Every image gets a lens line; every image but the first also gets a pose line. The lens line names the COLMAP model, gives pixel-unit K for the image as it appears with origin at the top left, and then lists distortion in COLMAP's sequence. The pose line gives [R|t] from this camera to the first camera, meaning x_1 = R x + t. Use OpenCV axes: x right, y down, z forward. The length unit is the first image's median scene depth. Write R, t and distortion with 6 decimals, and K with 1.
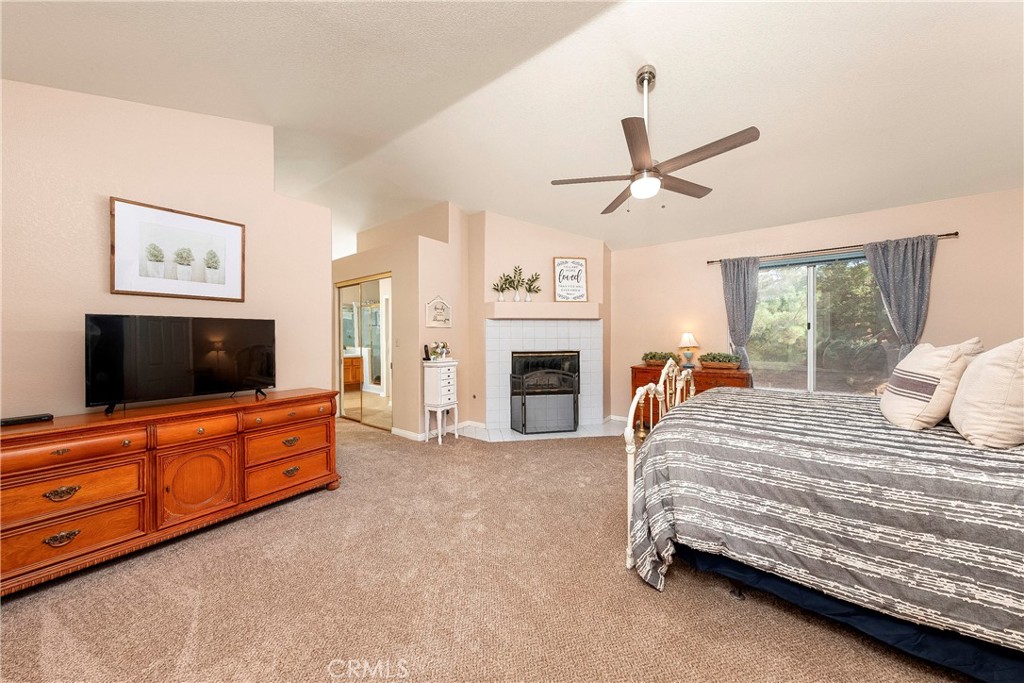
lens RADIAL K [[337.4, 0, 512.0], [0, 337.4, 341.5], [0, 0, 1]] dist [0.000256, 0.000030]
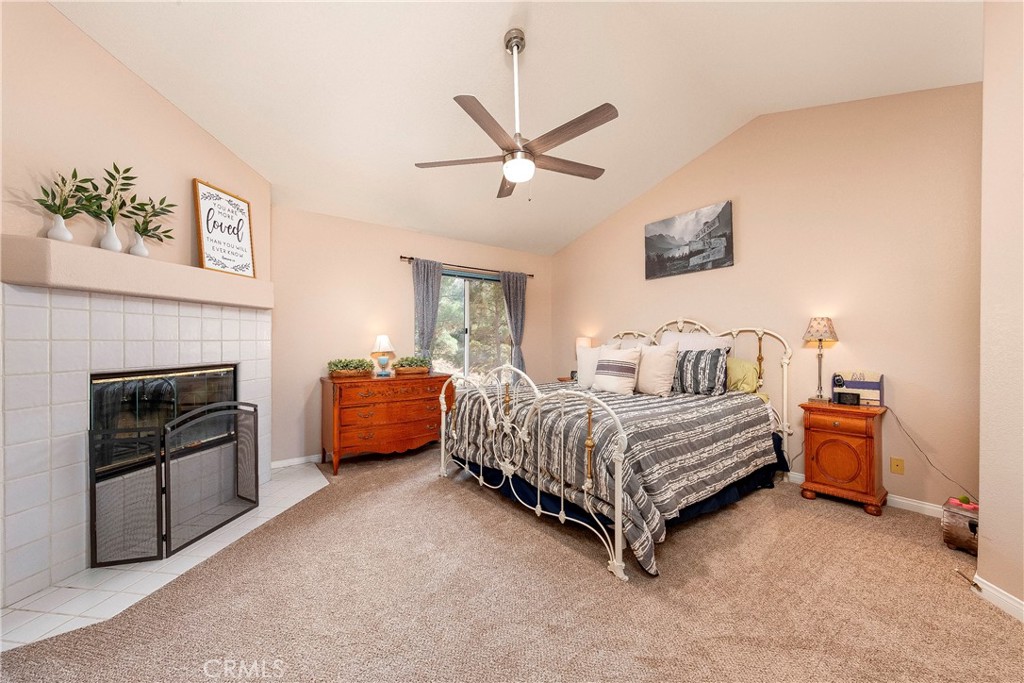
lens RADIAL K [[390.6, 0, 511.5], [0, 390.6, 348.2], [0, 0, 1]] dist [-0.000983, -0.000164]
pose [[0.270262, -0.011925, 0.962713, -0.312979], [0.011759, 0.999890, 0.009084, 0.001715], [-0.962715, 0.008866, 0.270372, 0.401190]]
